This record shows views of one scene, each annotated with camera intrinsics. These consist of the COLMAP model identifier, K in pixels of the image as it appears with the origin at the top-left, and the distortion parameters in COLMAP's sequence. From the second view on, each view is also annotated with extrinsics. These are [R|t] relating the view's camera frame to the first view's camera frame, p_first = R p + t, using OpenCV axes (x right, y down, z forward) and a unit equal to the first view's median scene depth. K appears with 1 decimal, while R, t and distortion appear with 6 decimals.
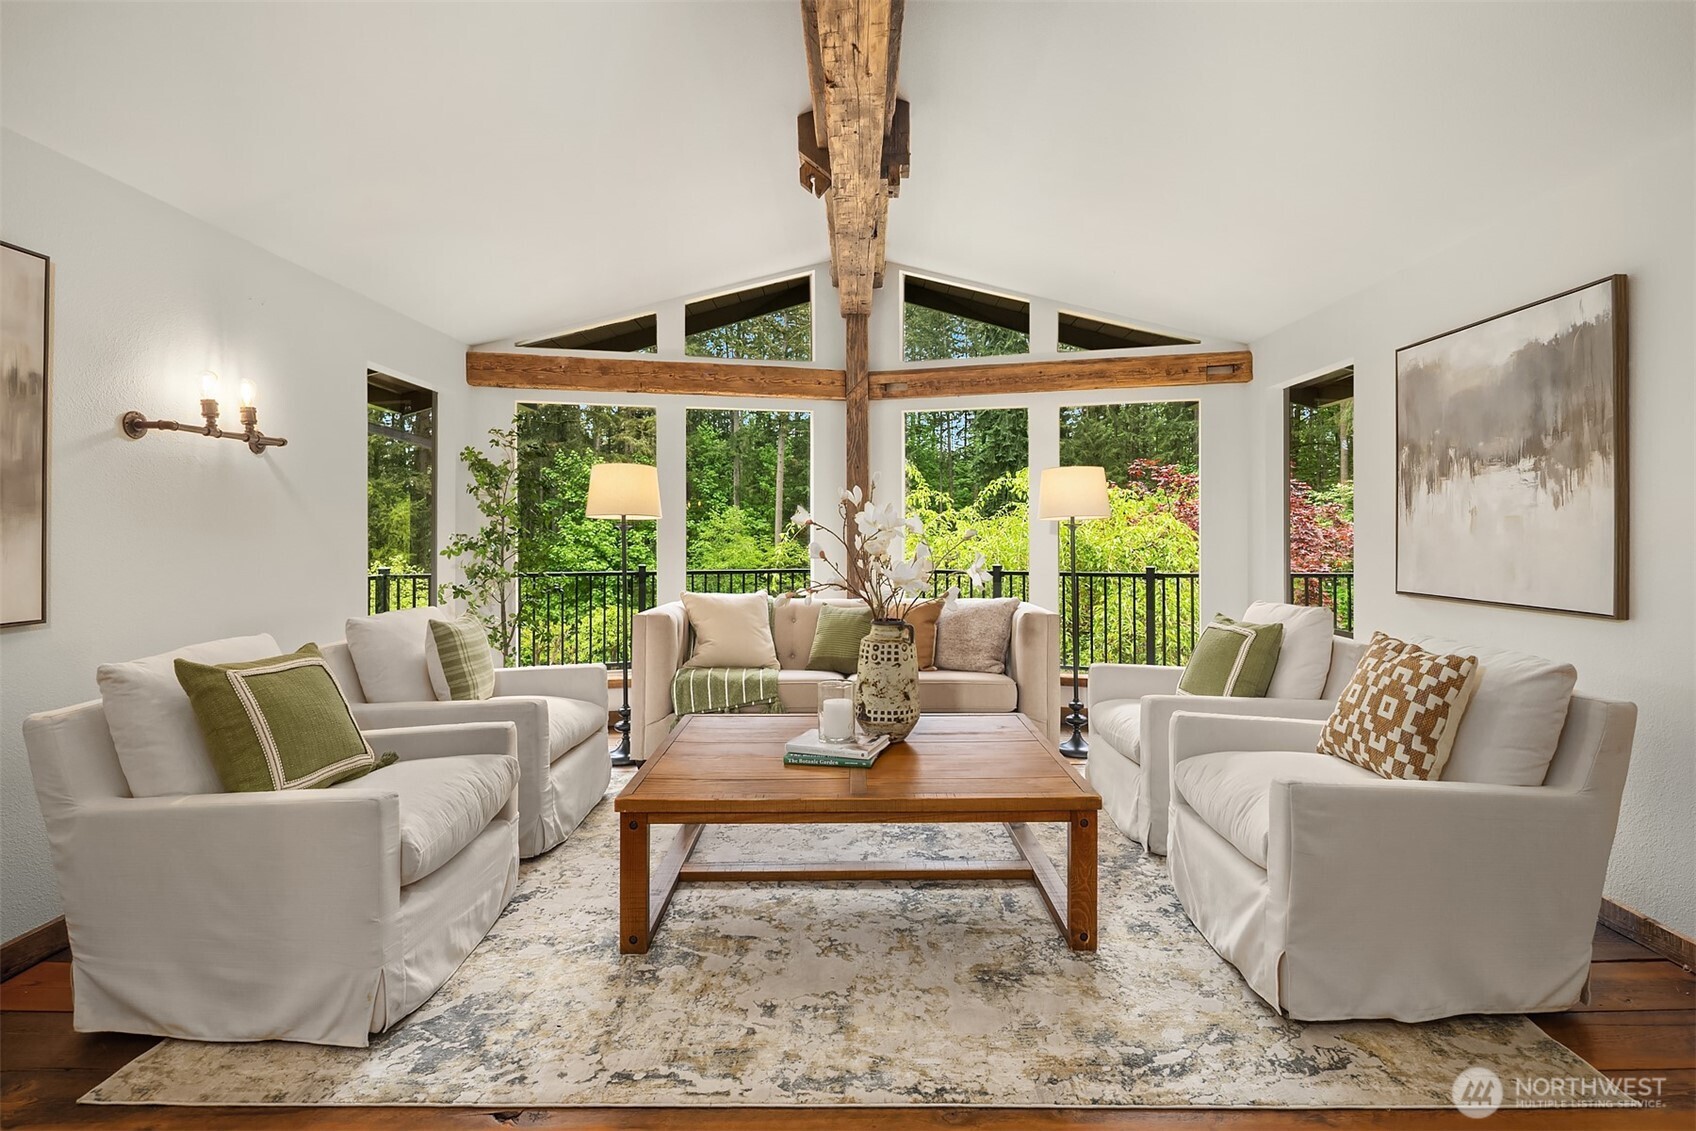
lens RADIAL K [[830.9, 0, 845.1], [0, 830.9, 549.0], [0, 0, 1]] dist [0.003080, -0.002973]
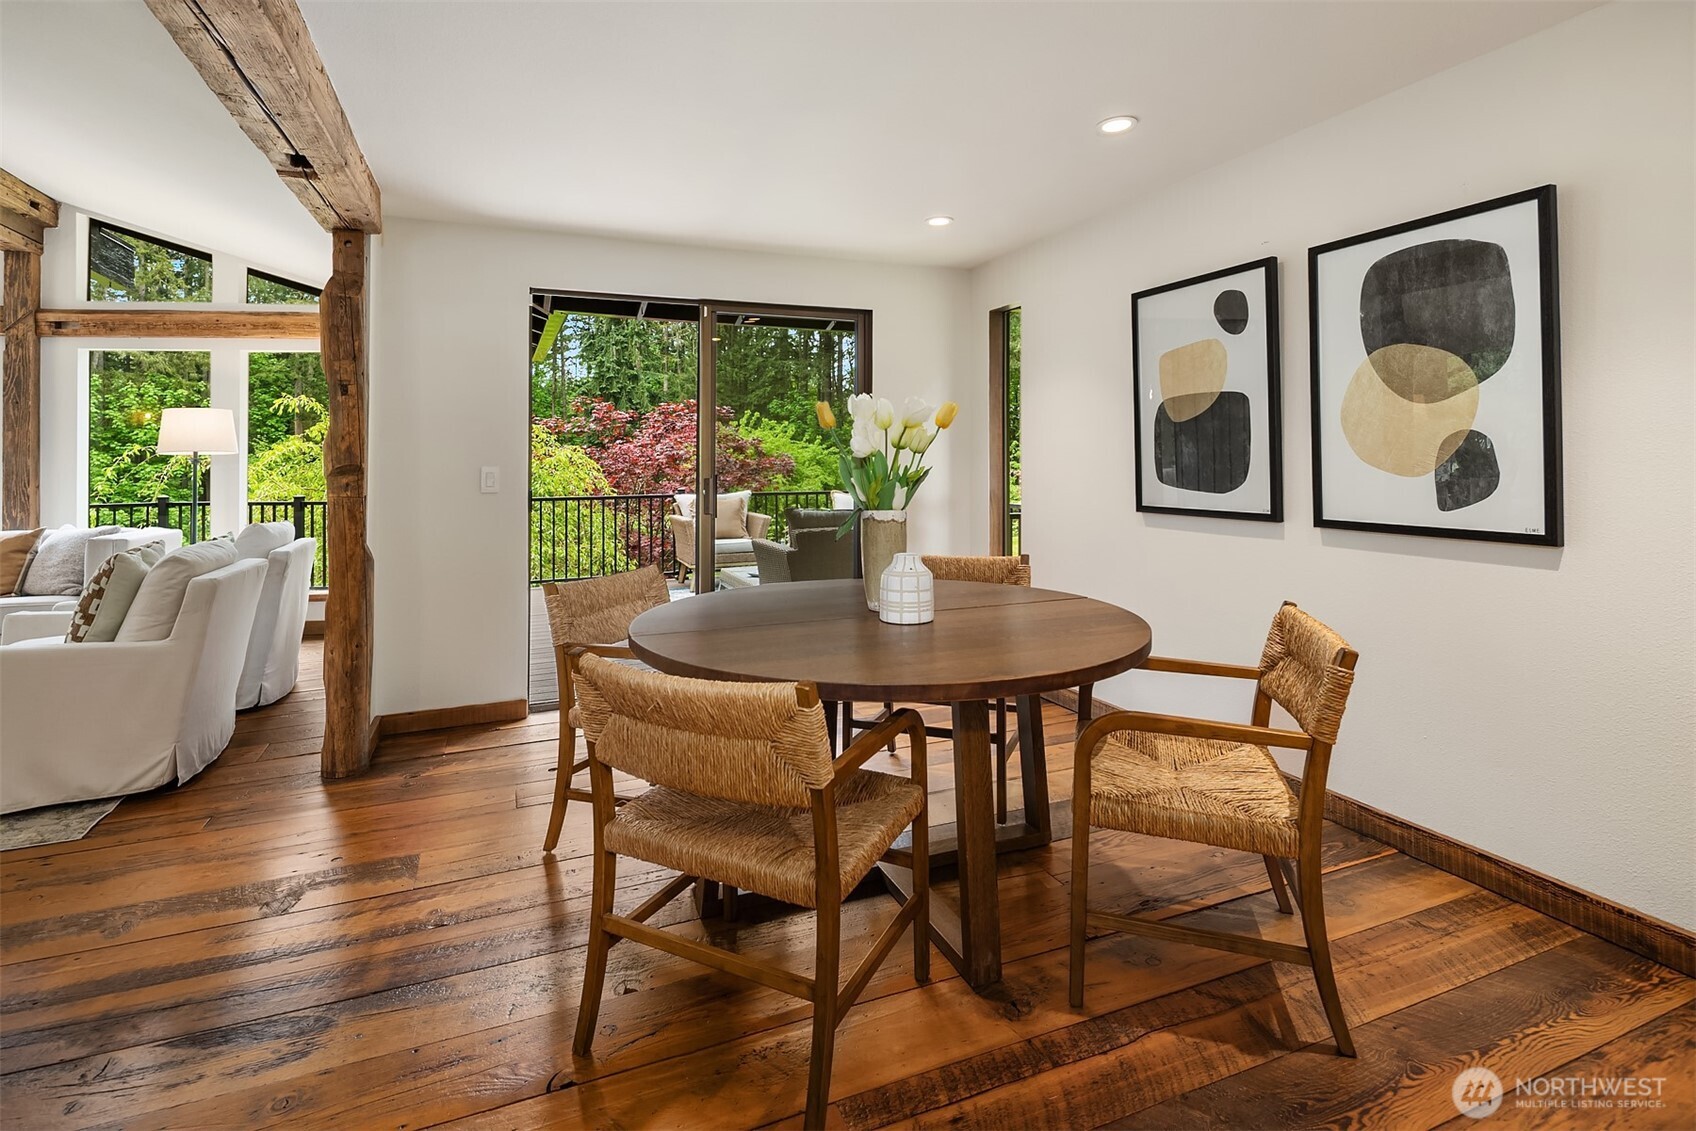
lens RADIAL K [[830.9, 0, 835.3], [0, 830.9, 461.0], [0, 0, 1]] dist [0.003080, -0.002973]
pose [[0.919514, -0.006613, 0.393001, 0.539126], [0.015463, 0.999693, -0.019356, 0.007252], [-0.392753, 0.023875, 0.919334, -0.320397]]
